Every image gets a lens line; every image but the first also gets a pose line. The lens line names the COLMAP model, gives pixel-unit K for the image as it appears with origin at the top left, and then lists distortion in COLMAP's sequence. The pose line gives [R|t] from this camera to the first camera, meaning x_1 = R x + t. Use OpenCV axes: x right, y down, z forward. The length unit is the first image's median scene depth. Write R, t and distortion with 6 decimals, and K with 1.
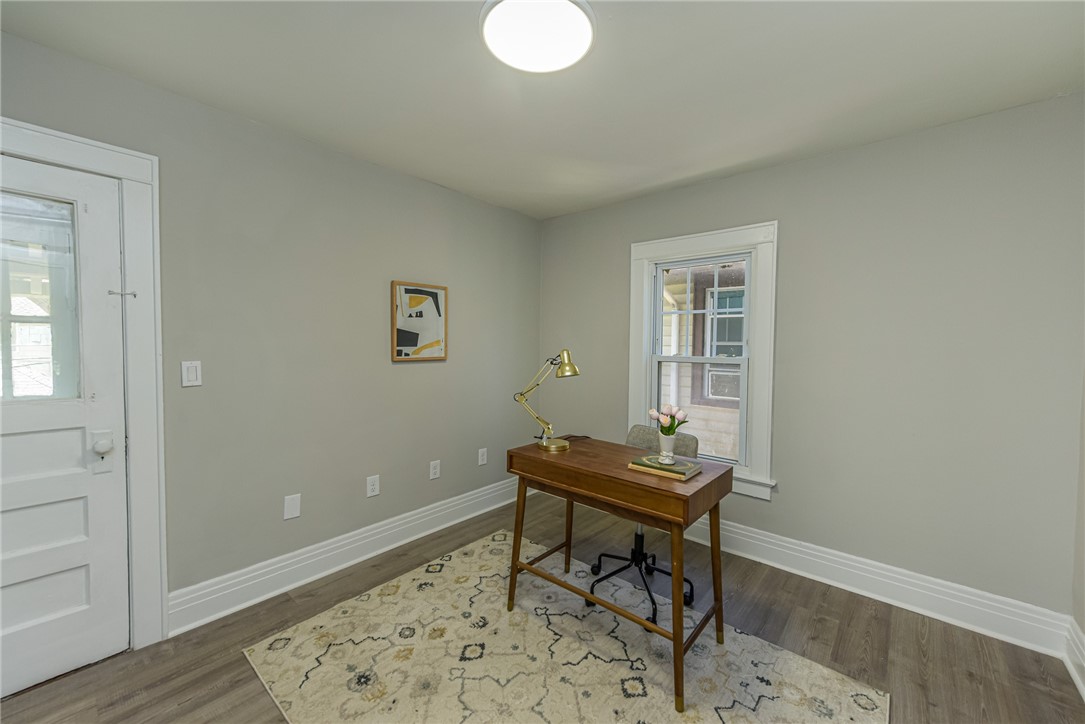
lens RADIAL K [[421.8, 0, 544.4], [0, 421.8, 361.0], [0, 0, 1]] dist [0.009912, -0.000106]
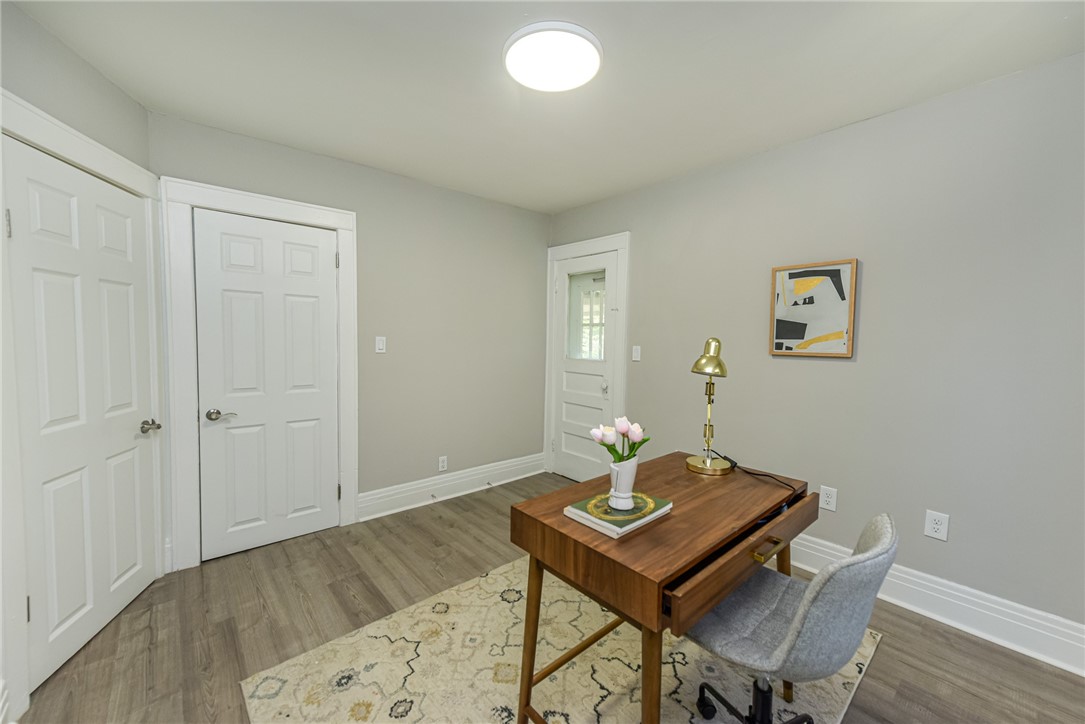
lens RADIAL K [[421.8, 0, 544.6], [0, 421.8, 357.6], [0, 0, 1]] dist [0.009912, -0.000106]
pose [[-0.136783, 0.044777, -0.989589, 0.614441], [-0.052350, 0.997255, 0.052360, -0.015612], [0.989217, 0.058967, -0.134064, 0.615036]]
